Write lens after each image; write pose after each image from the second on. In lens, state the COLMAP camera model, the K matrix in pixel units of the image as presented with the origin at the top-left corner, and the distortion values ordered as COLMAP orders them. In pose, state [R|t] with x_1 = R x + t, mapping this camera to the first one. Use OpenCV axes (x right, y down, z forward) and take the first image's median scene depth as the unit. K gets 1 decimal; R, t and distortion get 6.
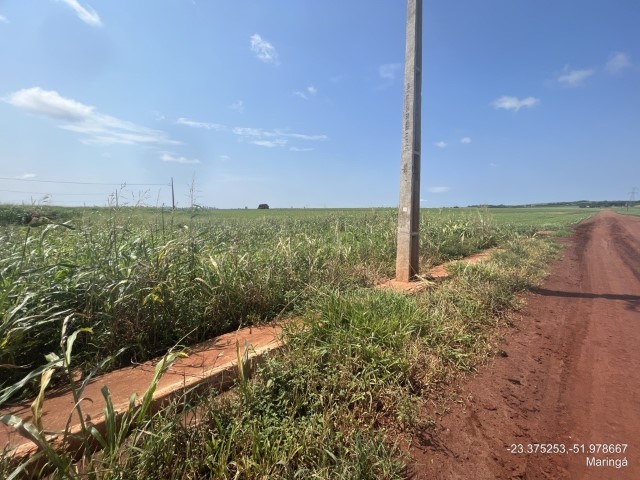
lens RADIAL K [[254.3, 0, 317.6], [0, 254.3, 242.0], [0, 0, 1]] dist [-0.004253, 0.000055]
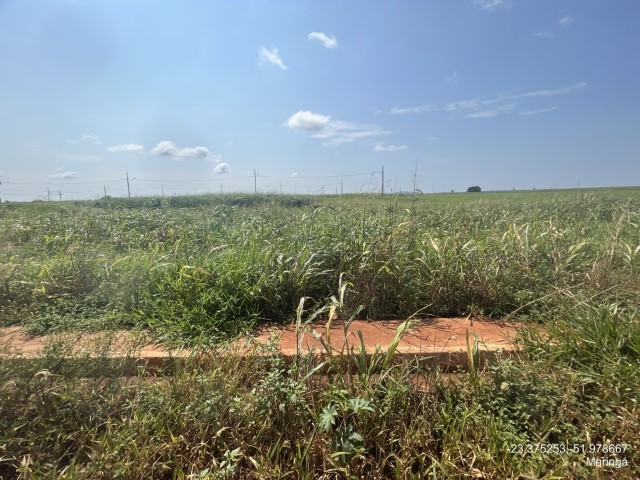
lens RADIAL K [[254.3, 0, 320.3], [0, 254.3, 242.2], [0, 0, 1]] dist [-0.004253, 0.000055]
pose [[0.740146, 0.097653, -0.665318, -0.095655], [-0.058148, 0.994988, 0.081353, 0.013493], [0.669927, -0.021527, 0.742115, -0.065535]]
